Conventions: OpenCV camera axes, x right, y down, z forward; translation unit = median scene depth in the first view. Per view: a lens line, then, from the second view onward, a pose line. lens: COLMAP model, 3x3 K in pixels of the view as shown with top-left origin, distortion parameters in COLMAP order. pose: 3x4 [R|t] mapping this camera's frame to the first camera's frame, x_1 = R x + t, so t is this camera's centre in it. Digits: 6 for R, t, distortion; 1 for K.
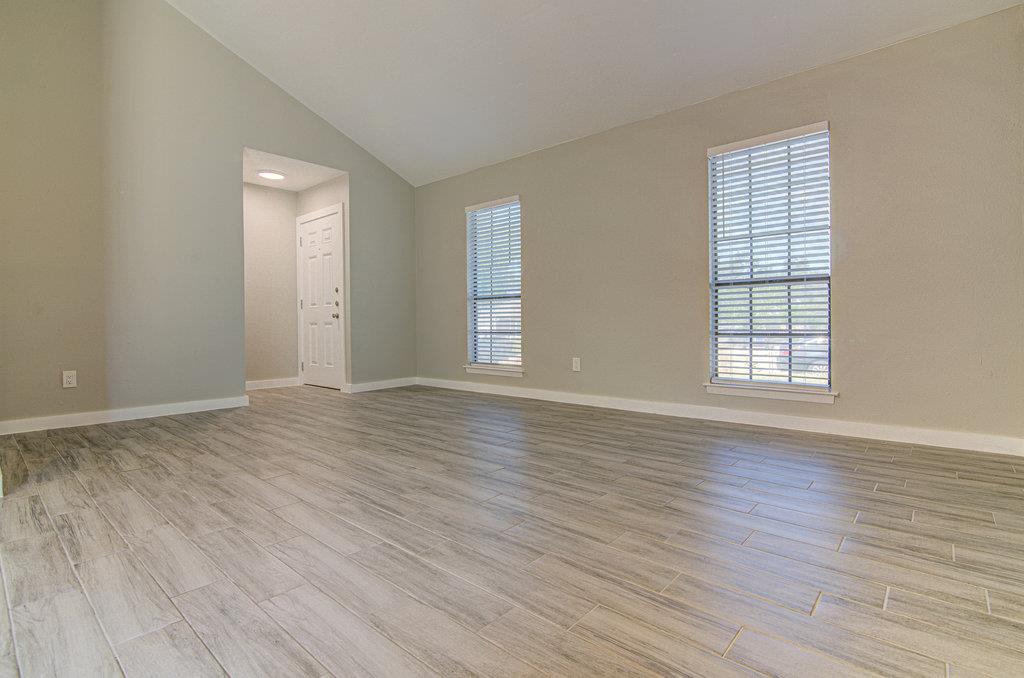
lens RADIAL K [[471.8, 0, 512.0], [0, 471.8, 339.0], [0, 0, 1]] dist [0.000712, 0.000107]
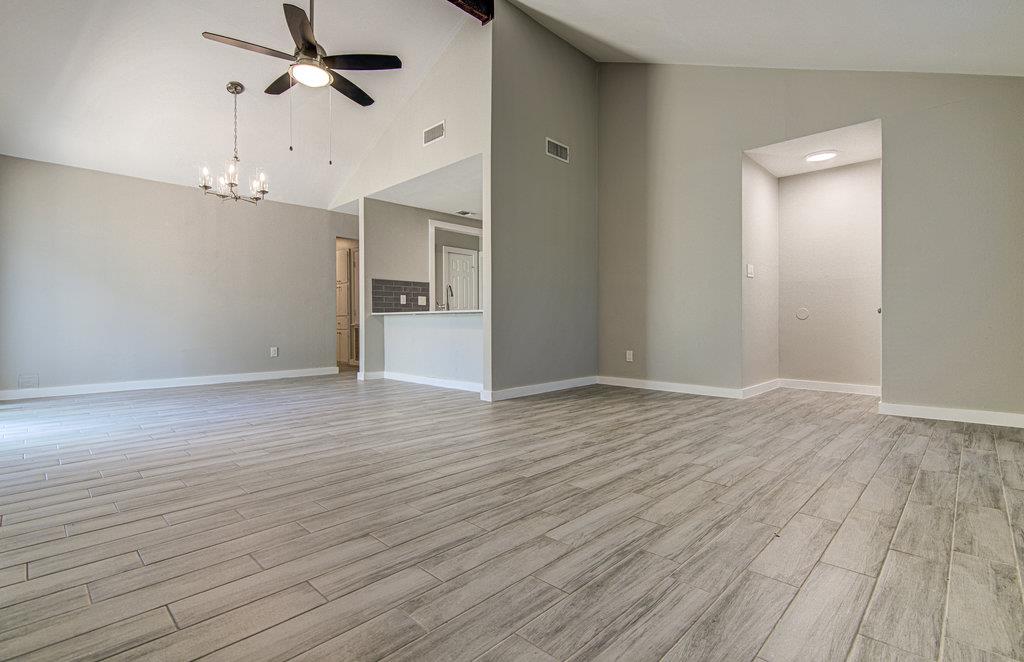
lens RADIAL K [[477.9, 0, 519.3], [0, 477.9, 322.7], [0, 0, 1]] dist [-0.011490, 0.000736]
pose [[-0.023556, 0.007241, -0.999696, 0.935029], [-0.032611, 0.999436, 0.008008, -0.037351], [0.999190, 0.032790, -0.023307, 1.018613]]
